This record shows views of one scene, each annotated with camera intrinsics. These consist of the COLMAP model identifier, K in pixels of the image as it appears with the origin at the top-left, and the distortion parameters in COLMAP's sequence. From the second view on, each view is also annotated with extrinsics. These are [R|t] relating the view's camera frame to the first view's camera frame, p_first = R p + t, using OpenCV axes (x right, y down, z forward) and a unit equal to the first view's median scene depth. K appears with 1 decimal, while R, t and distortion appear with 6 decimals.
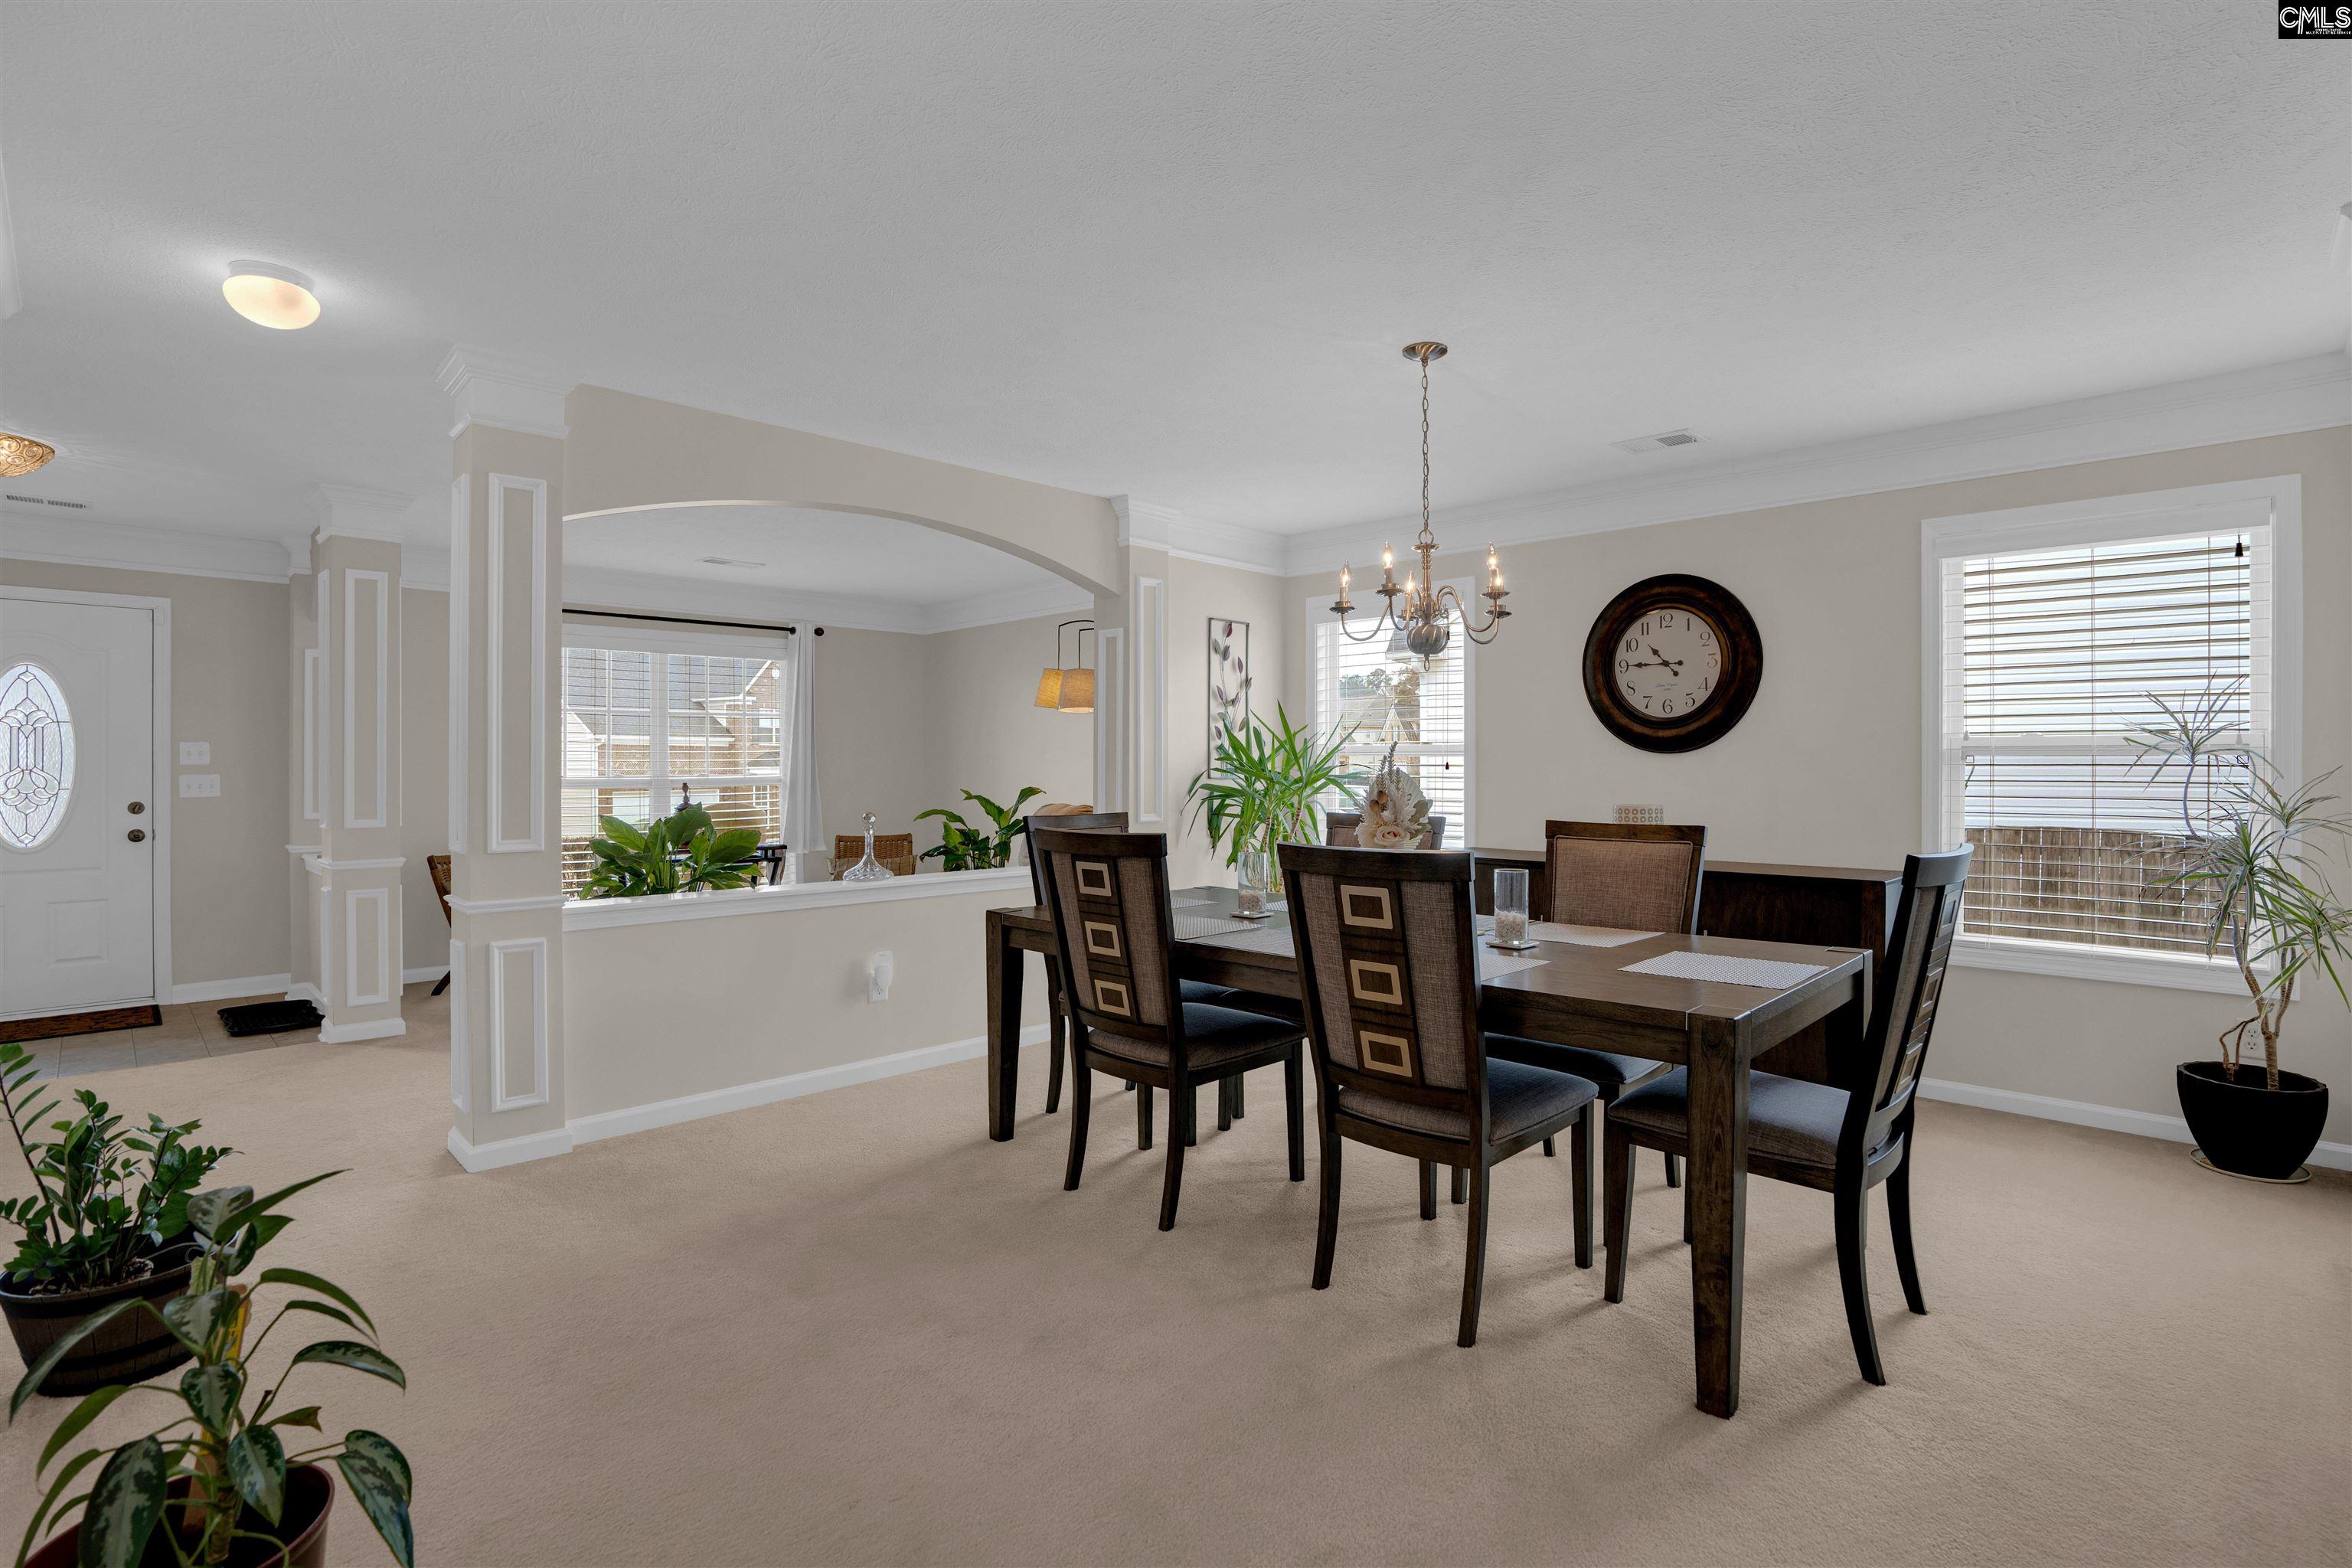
lens RADIAL K [[1112.6, 0, 1175.5], [0, 1112.6, 757.4], [0, 0, 1]] dist [-0.037028, 0.015661]
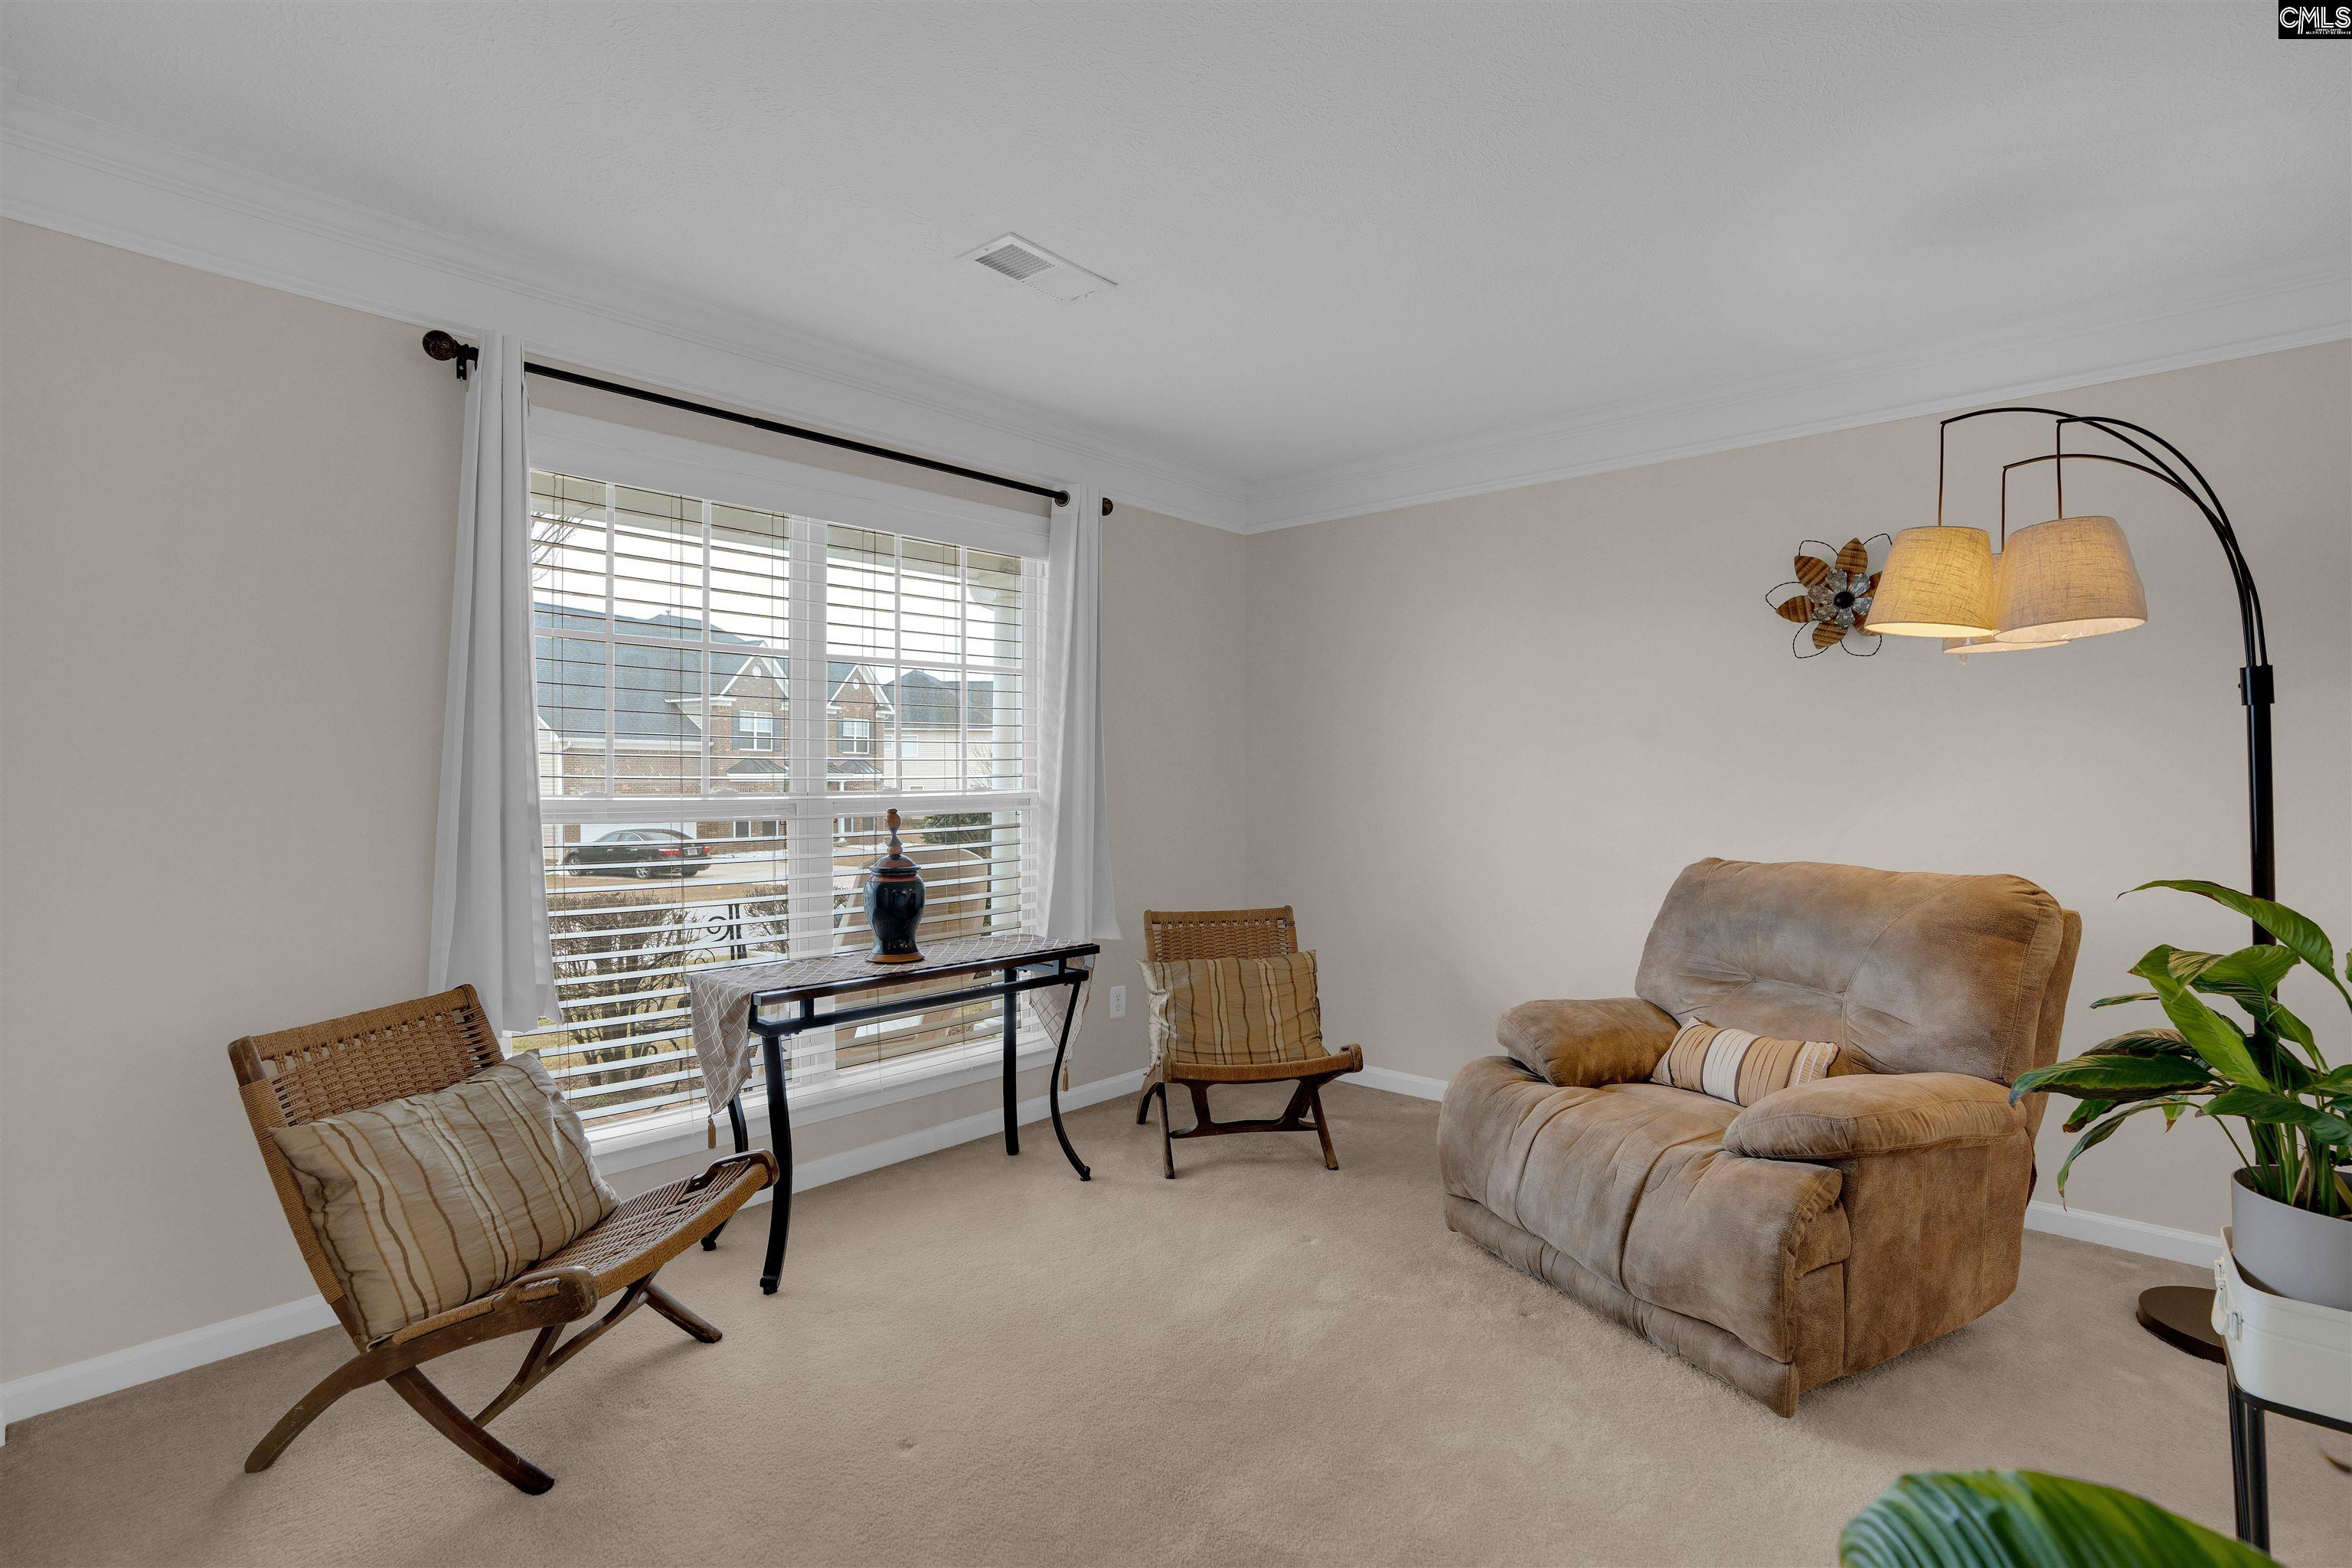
lens RADIAL K [[1112.6, 0, 1175.5], [0, 1112.6, 757.4], [0, 0, 1]] dist [-0.037028, 0.015661]
pose [[0.999613, 0.003009, 0.027643, -0.308707], [-0.002875, 0.999984, -0.004910, 0.003816], [-0.027657, 0.004829, 0.999606, 0.504144]]
